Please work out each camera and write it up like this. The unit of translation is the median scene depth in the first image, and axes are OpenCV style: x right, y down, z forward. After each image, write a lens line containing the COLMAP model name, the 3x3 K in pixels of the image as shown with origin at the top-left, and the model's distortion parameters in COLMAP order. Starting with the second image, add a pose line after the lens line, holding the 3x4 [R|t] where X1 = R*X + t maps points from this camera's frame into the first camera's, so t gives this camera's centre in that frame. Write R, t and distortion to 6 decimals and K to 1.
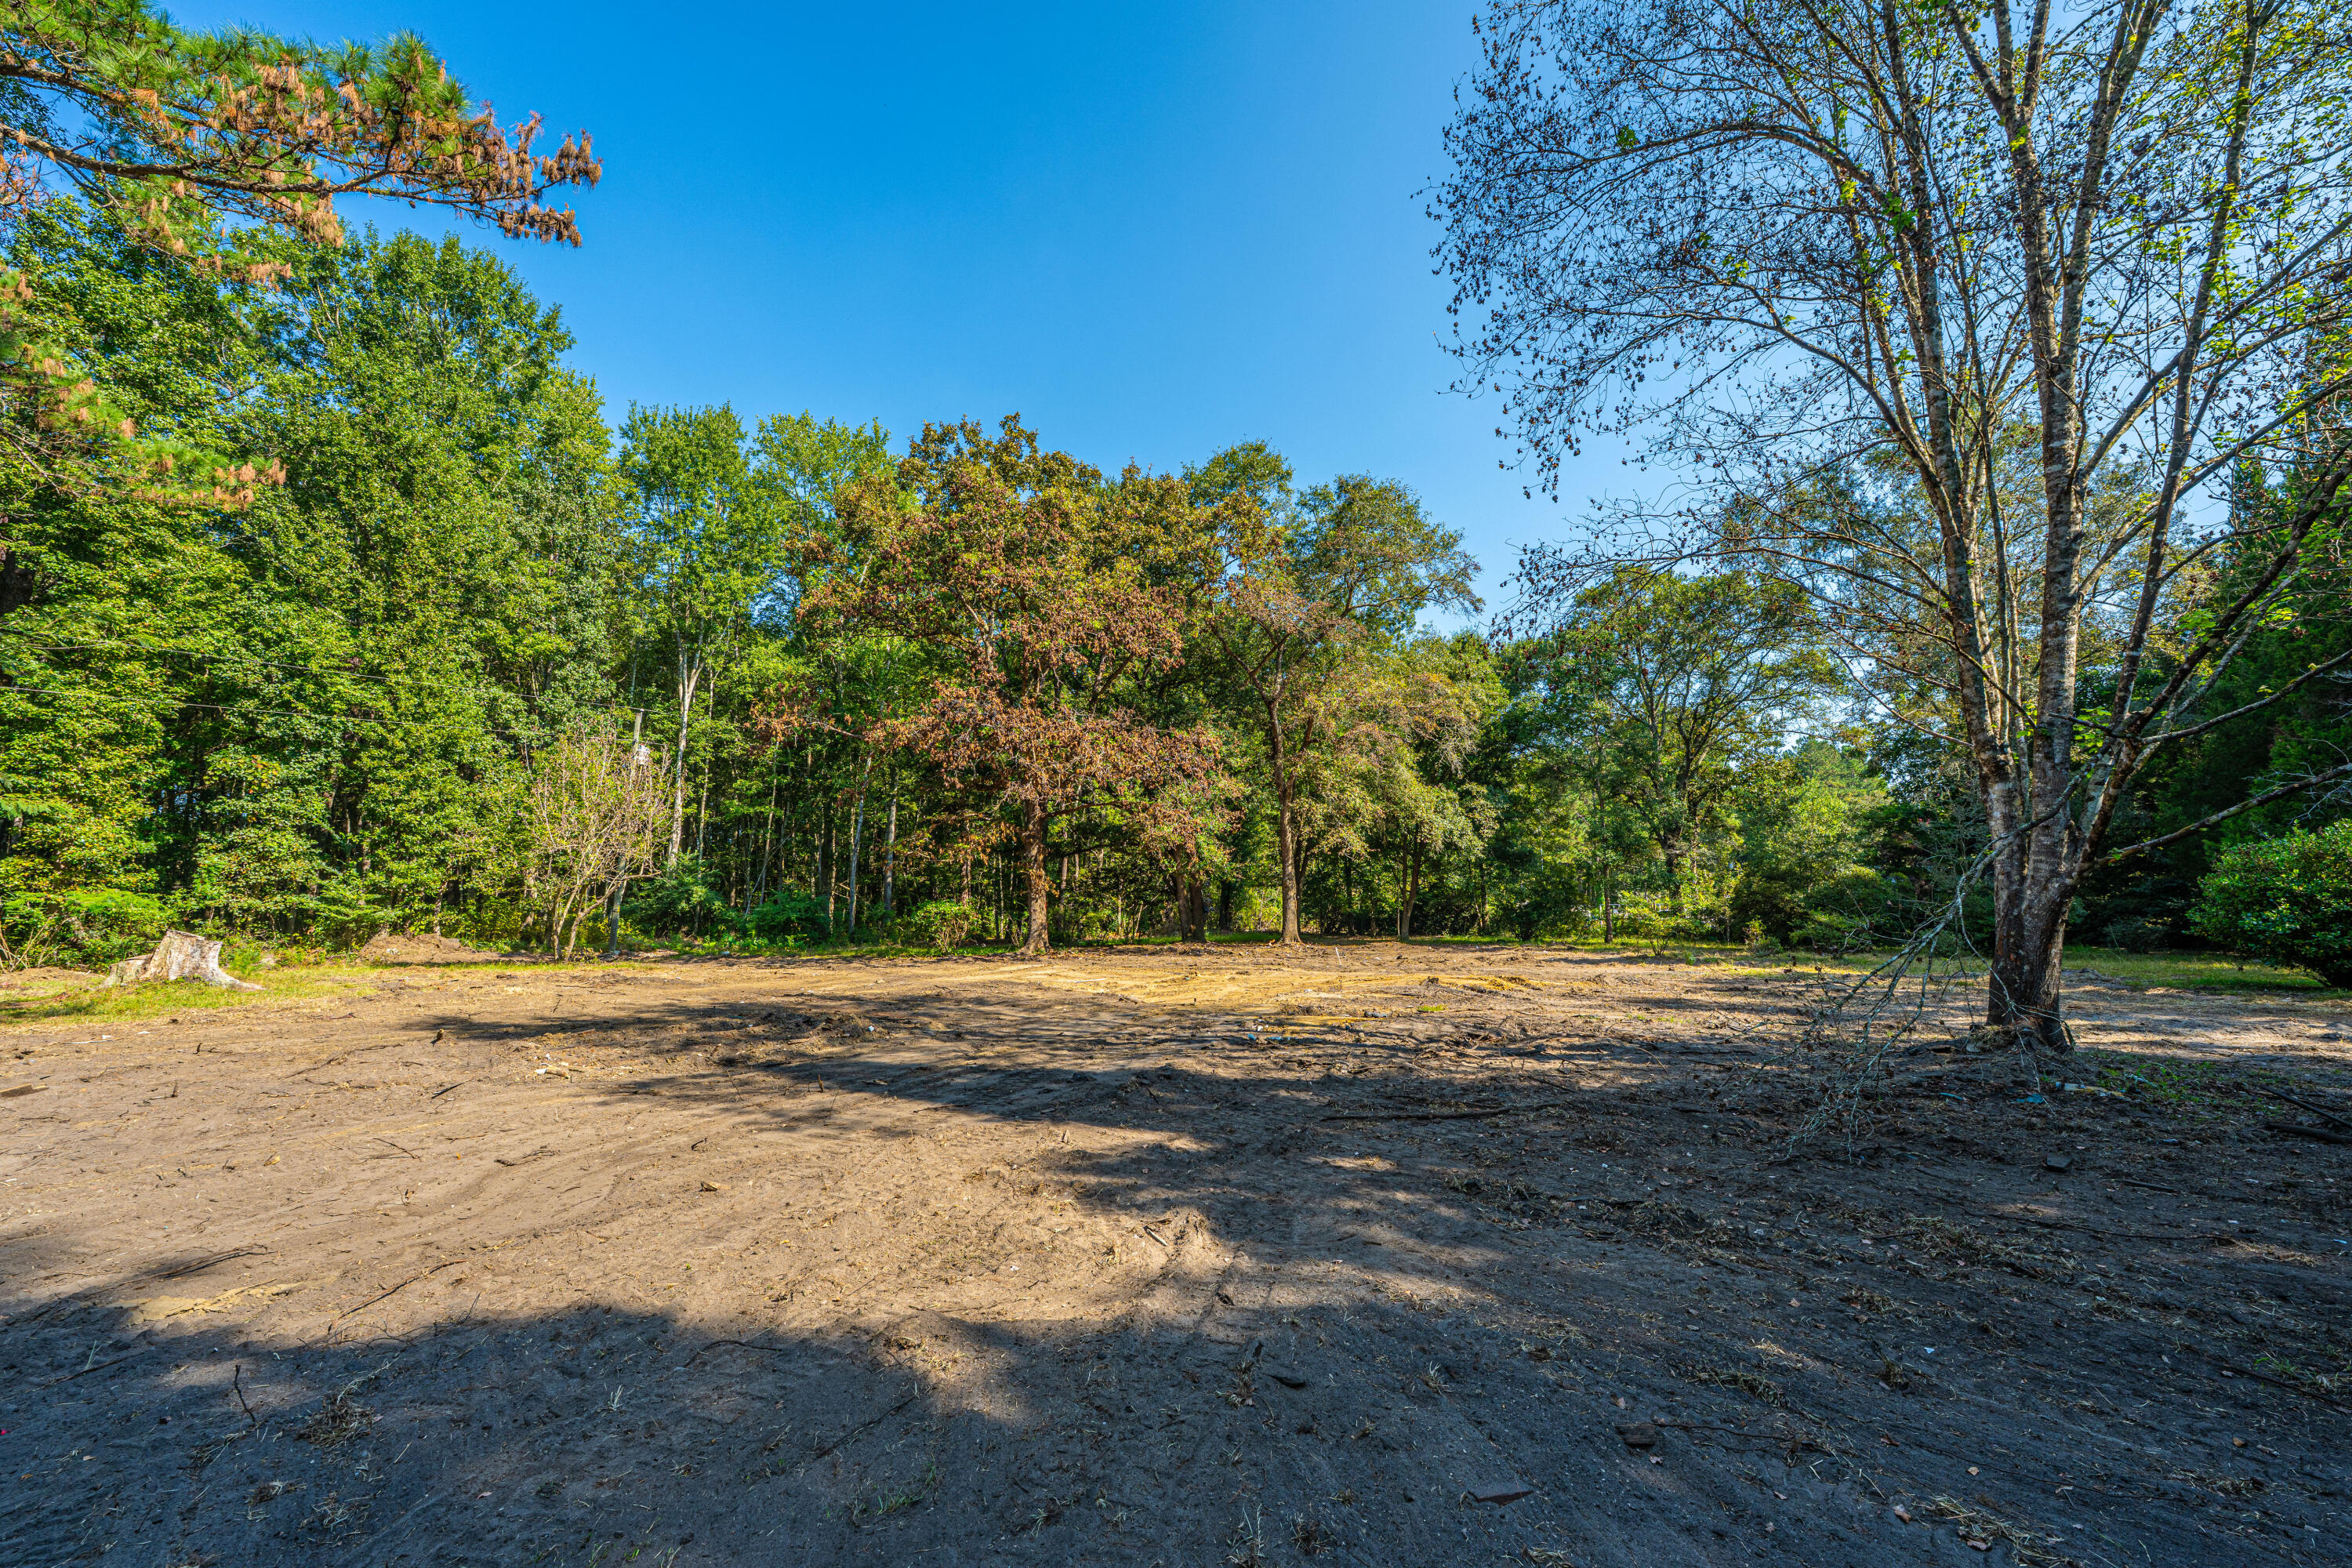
lens RADIAL K [[936.0, 0, 1180.8], [0, 936.0, 769.3], [0, 0, 1]] dist [0.001554, -0.000082]
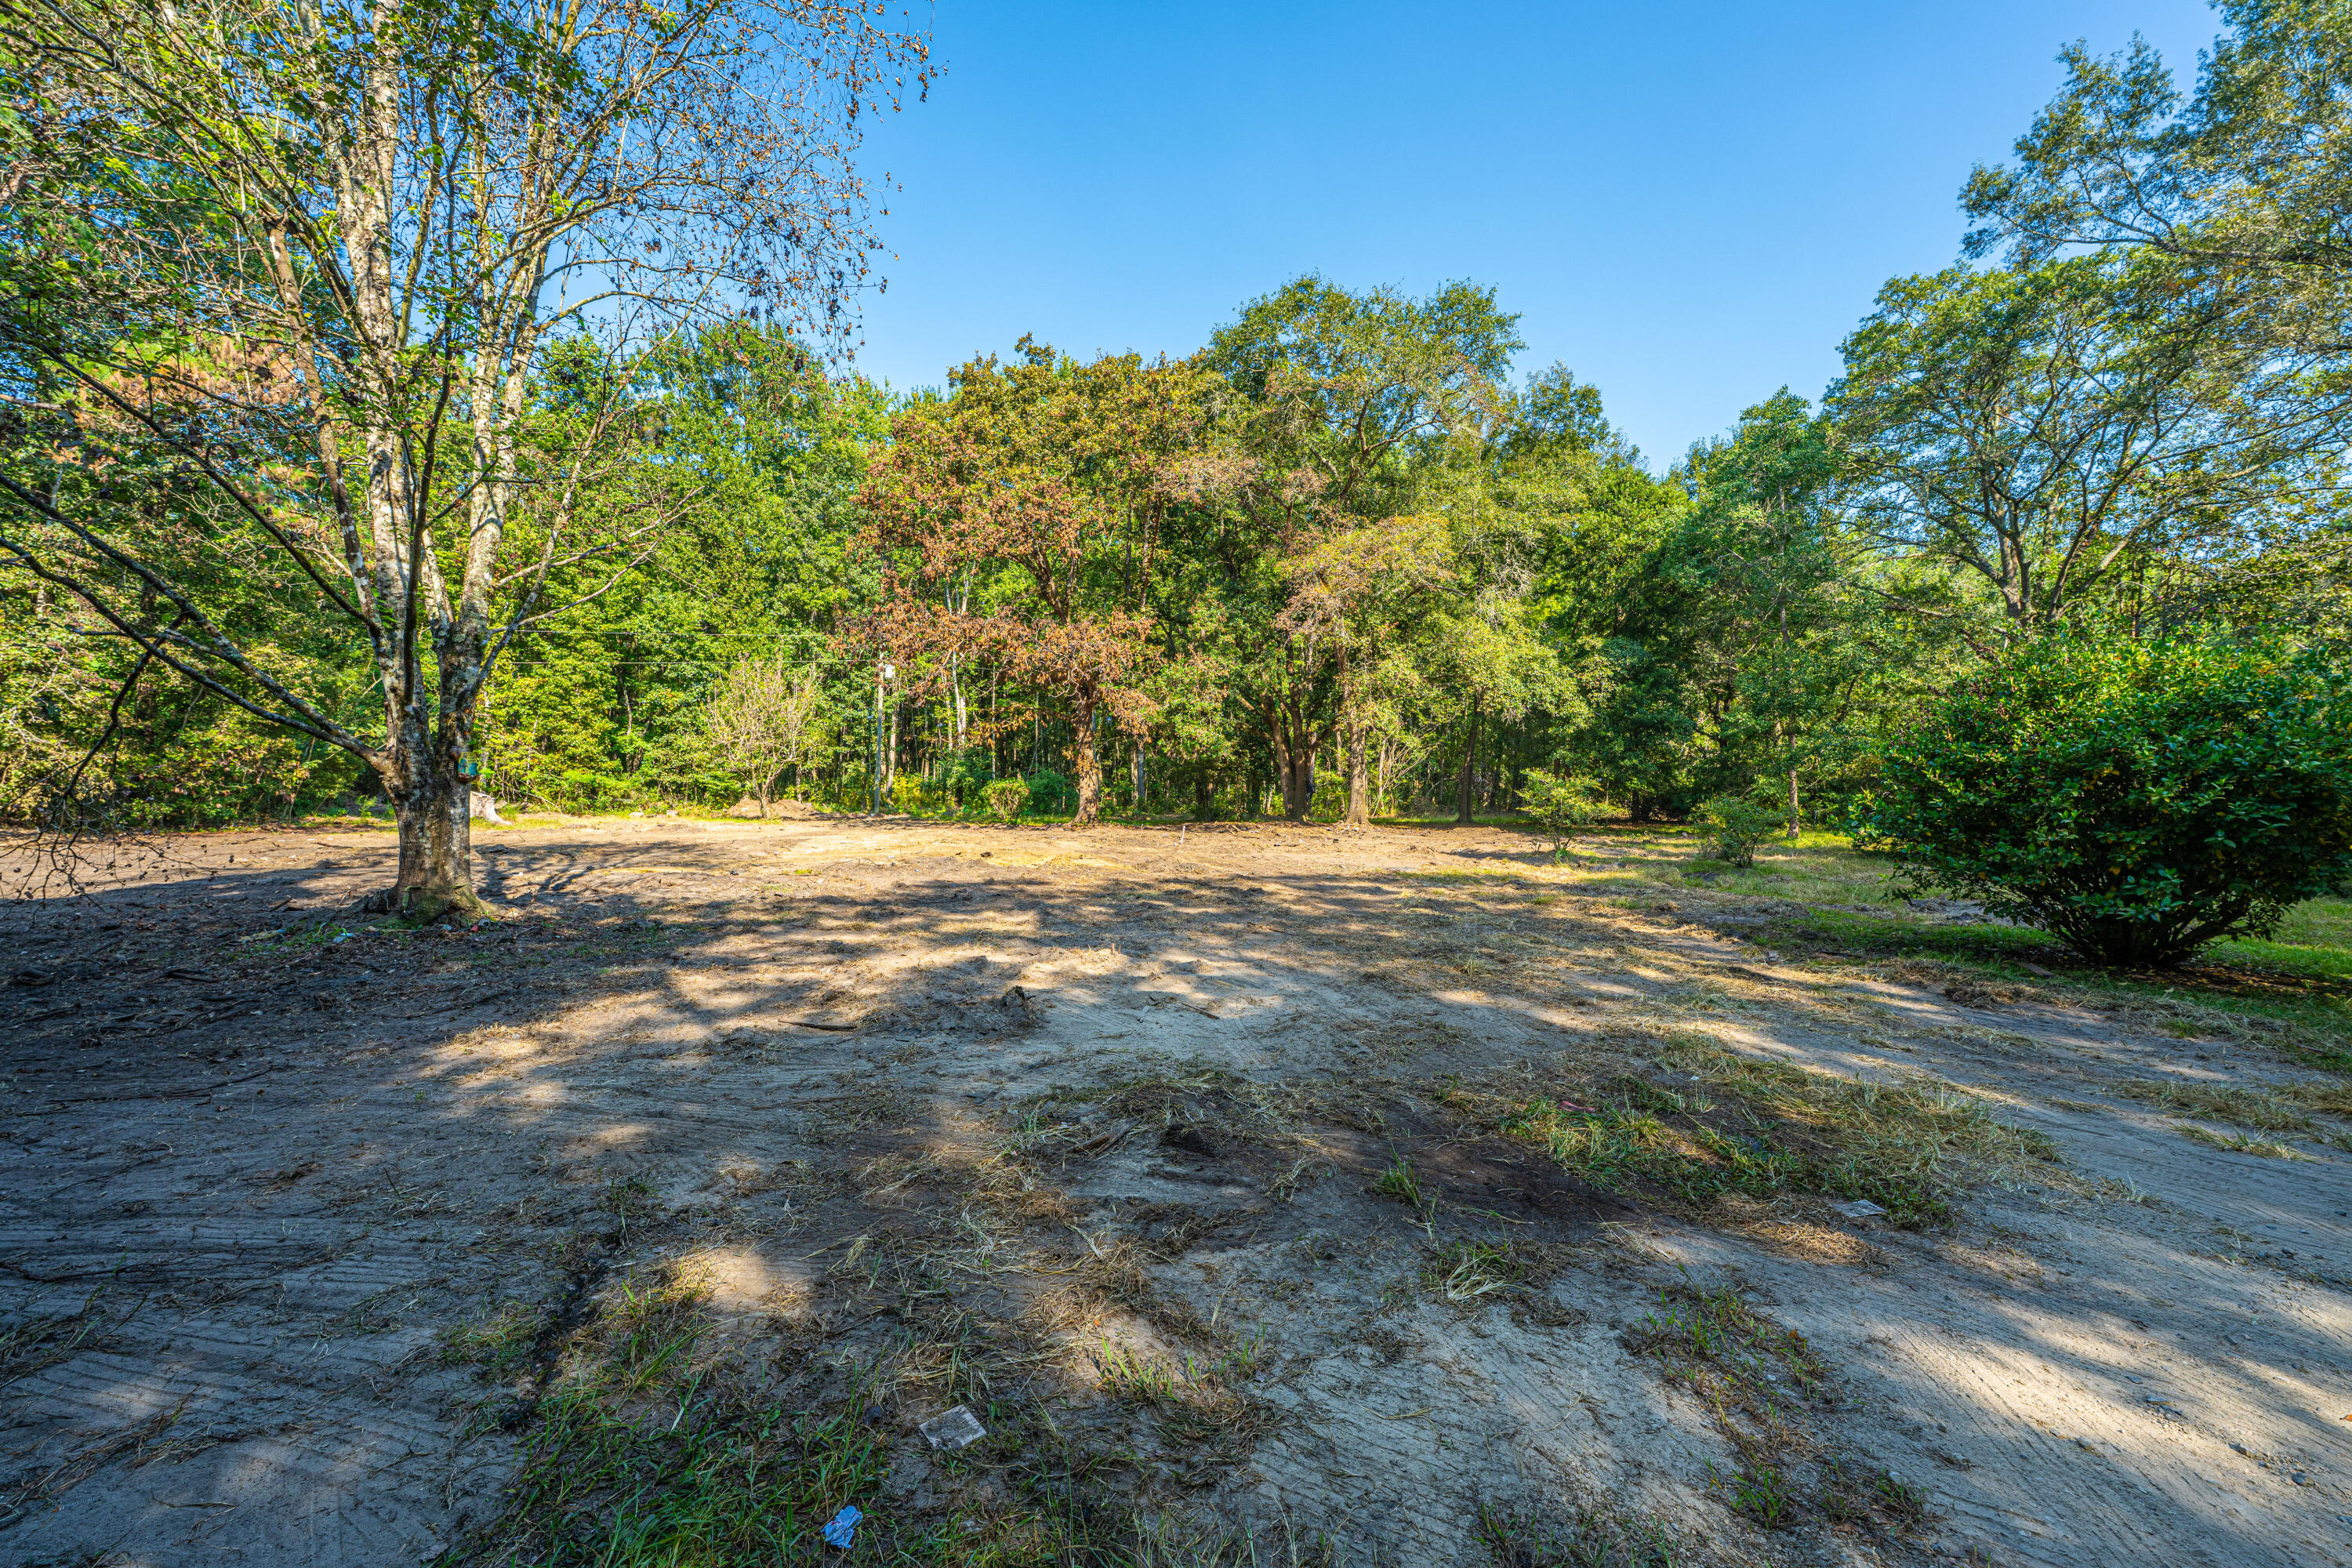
lens RADIAL K [[936.0, 0, 1180.8], [0, 936.0, 769.3], [0, 0, 1]] dist [0.001554, -0.000082]
pose [[0.801943, -0.002073, -0.597397, 0.717179], [0.078710, 0.991643, 0.102218, 0.027768], [0.592193, -0.128995, 0.795404, 0.205764]]
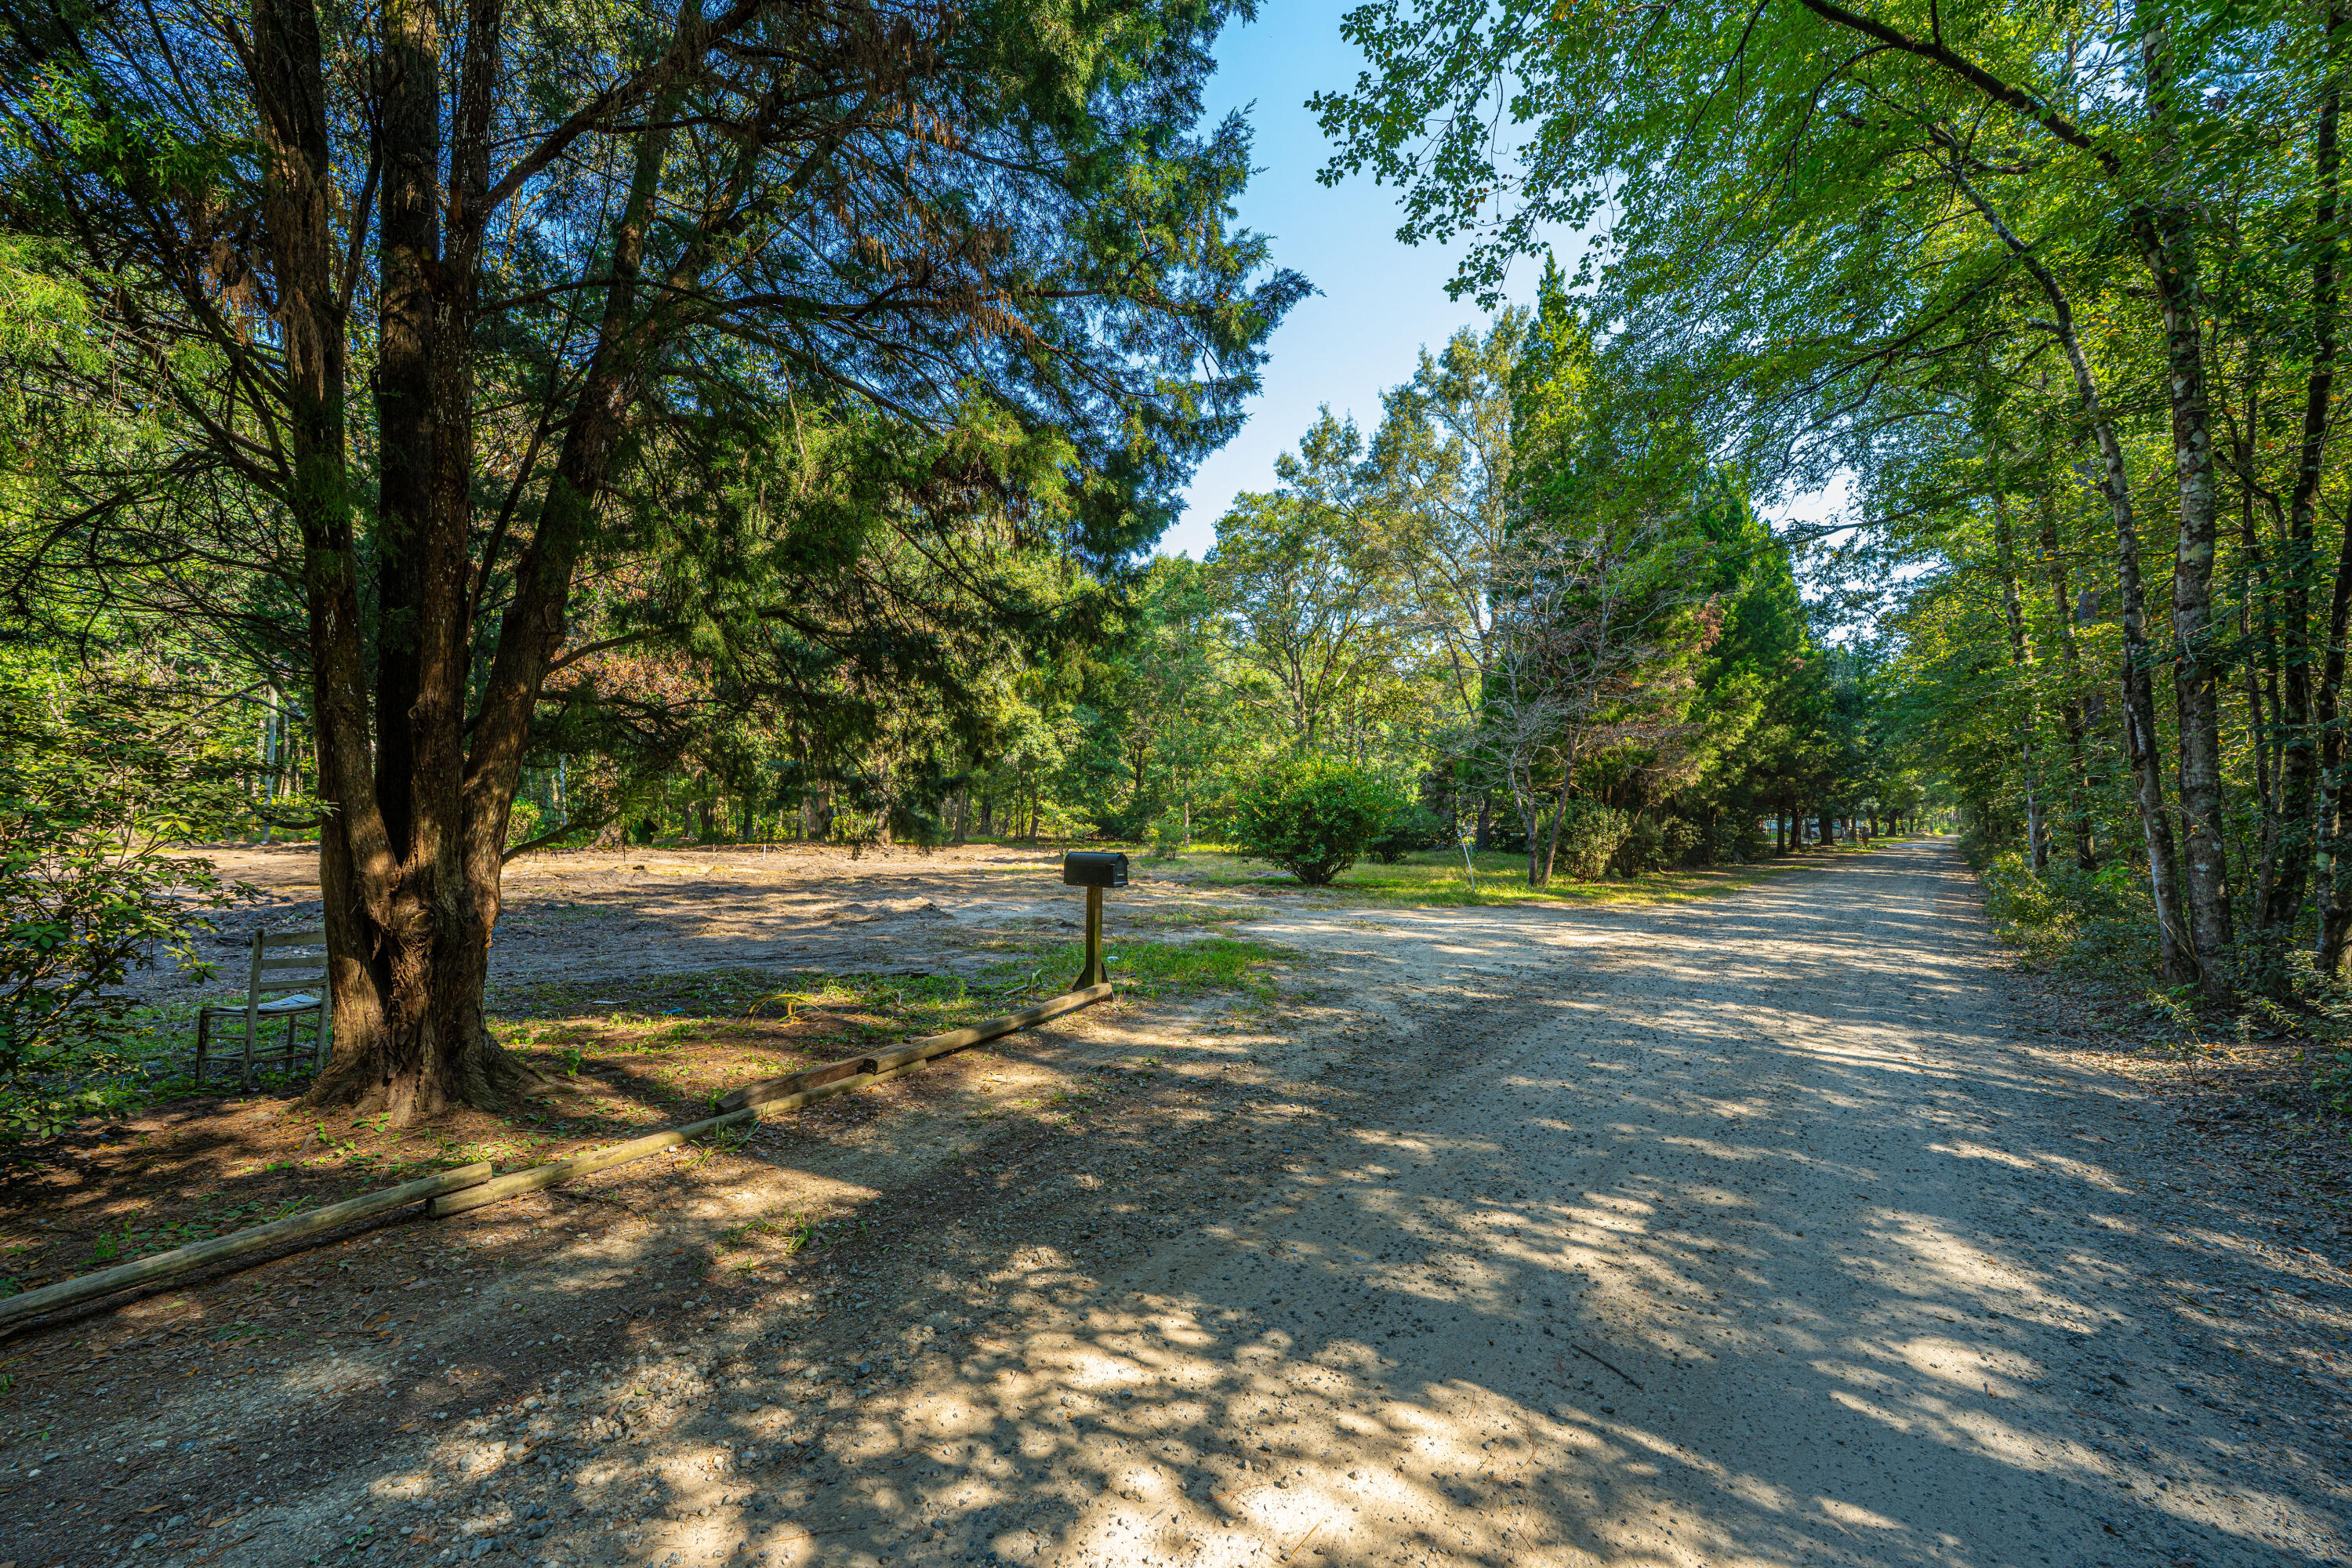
lens RADIAL K [[936.0, 0, 1180.8], [0, 936.0, 769.3], [0, 0, 1]] dist [0.001554, -0.000082]
pose [[0.998790, 0.013595, -0.047265, 0.707111], [-0.008921, 0.995173, 0.097728, -0.020903], [0.048366, -0.097188, 0.994090, -0.126965]]
